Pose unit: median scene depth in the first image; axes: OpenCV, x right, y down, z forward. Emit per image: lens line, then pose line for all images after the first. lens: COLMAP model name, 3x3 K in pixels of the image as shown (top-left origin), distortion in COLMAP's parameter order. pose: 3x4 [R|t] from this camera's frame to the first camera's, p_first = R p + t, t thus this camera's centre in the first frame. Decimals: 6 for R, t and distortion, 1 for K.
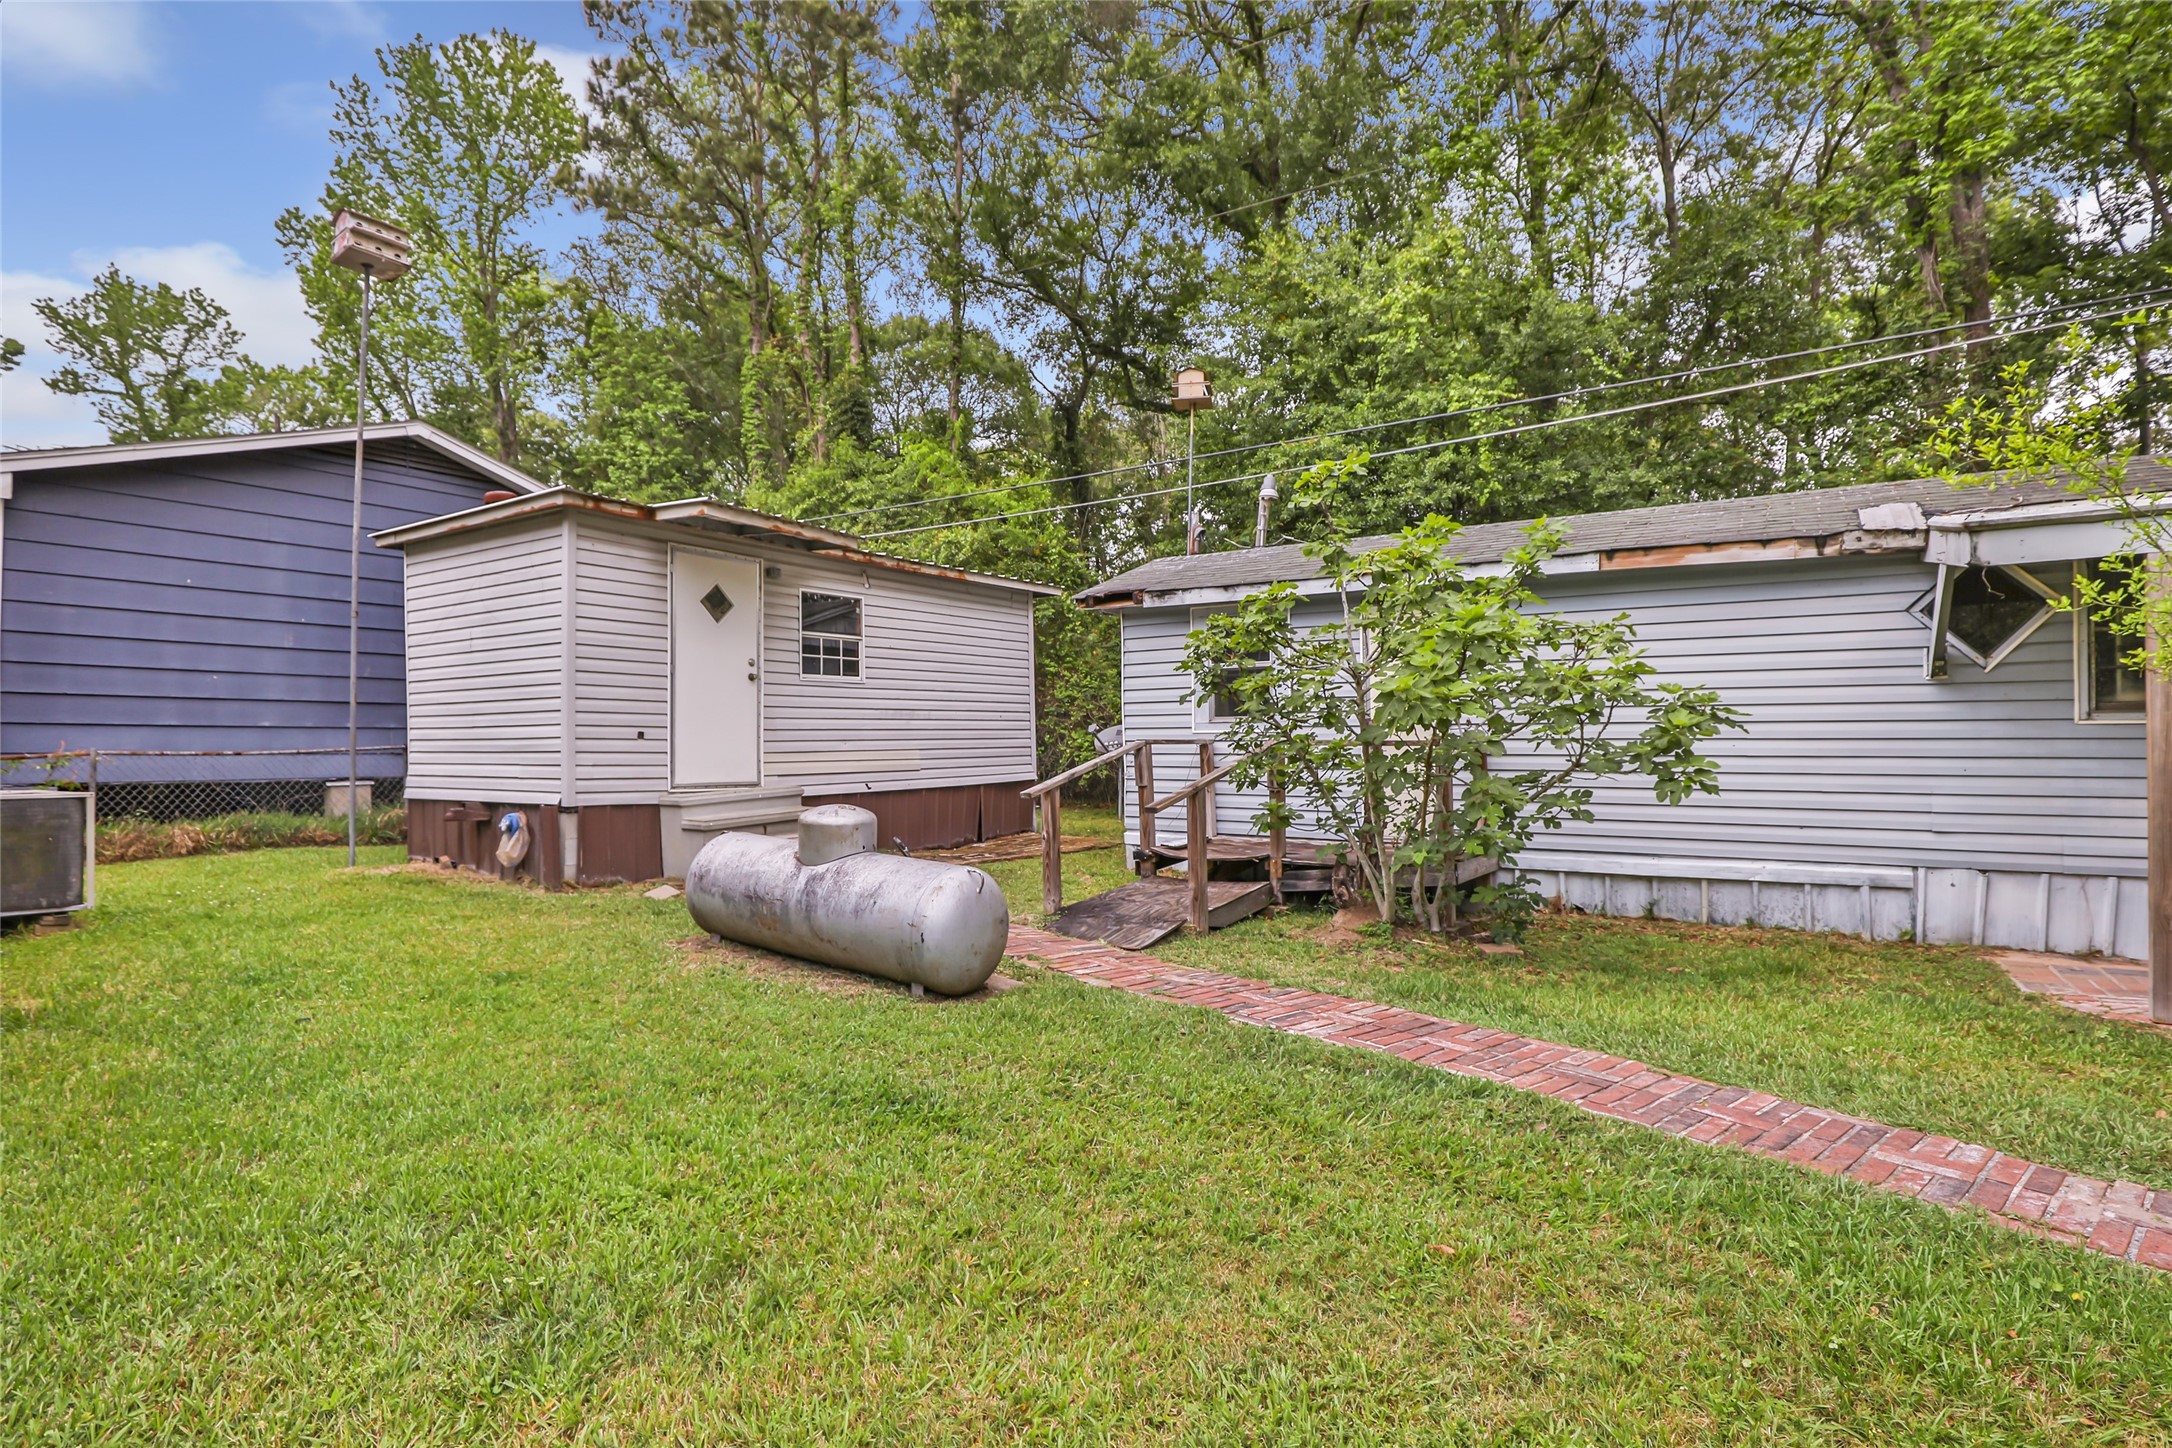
lens RADIAL K [[1094.1, 0, 1082.4], [0, 1094.1, 736.6], [0, 0, 1]] dist [-0.035094, -0.000472]
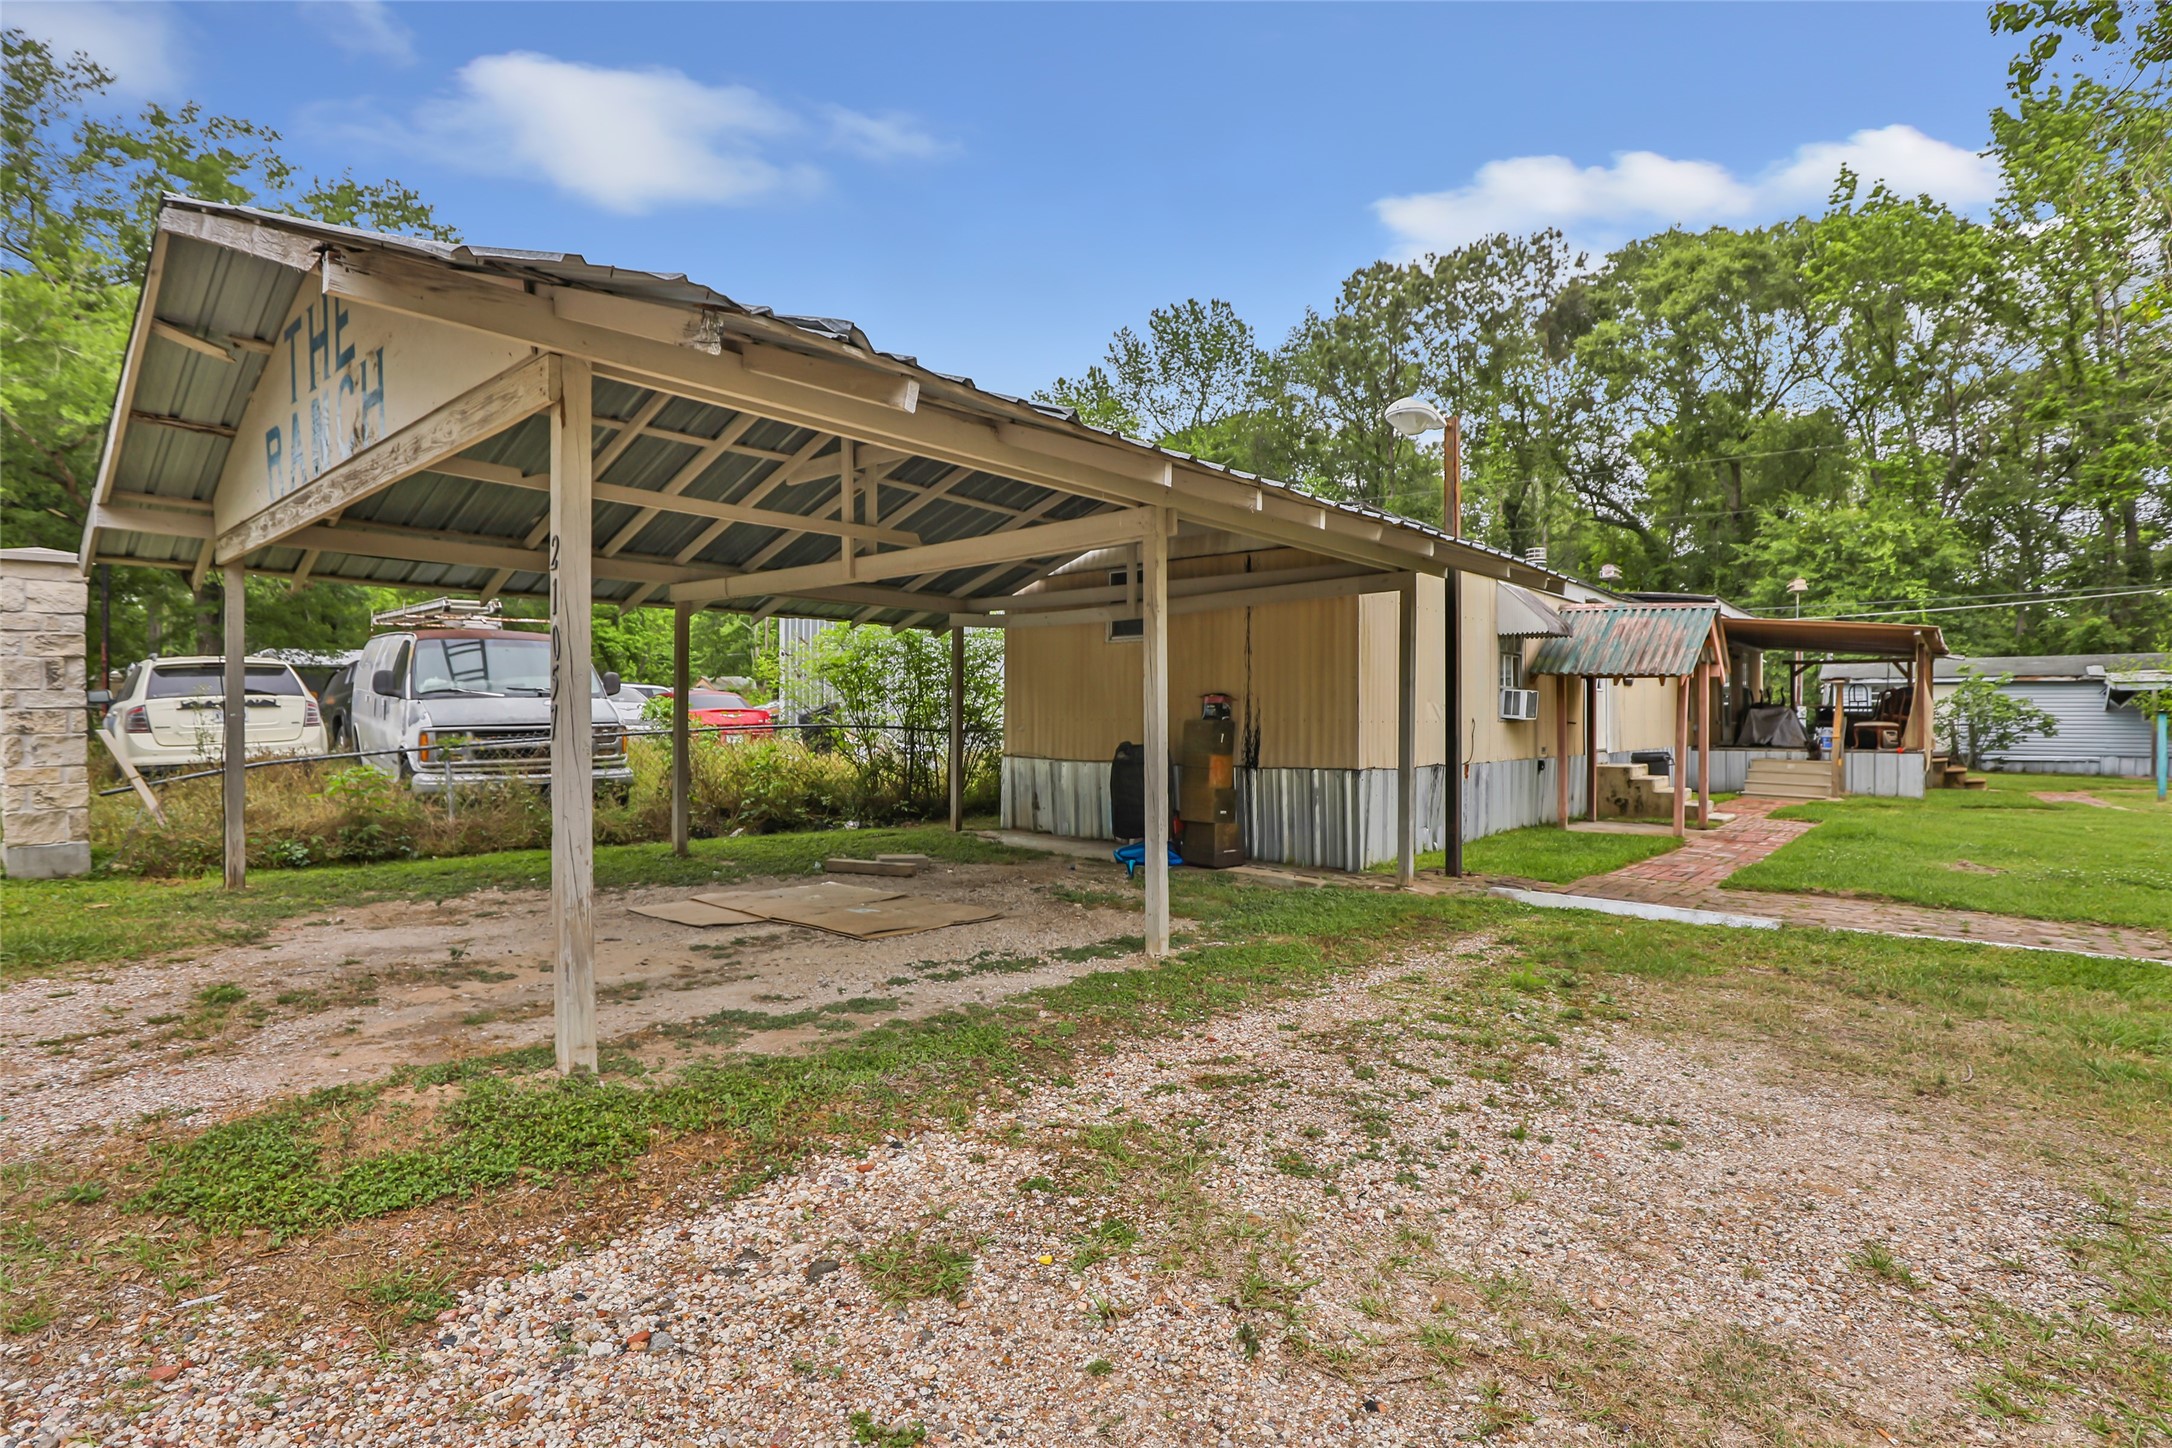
lens RADIAL K [[1061.2, 0, 1095.4], [0, 1061.2, 728.8], [0, 0, 1]] dist [-0.027674, 0.001045]
pose [[0.995982, 0.007800, -0.089217, -2.779847], [-0.006600, 0.999884, 0.013730, -0.012371], [0.089313, -0.013086, 0.995918, -3.382196]]
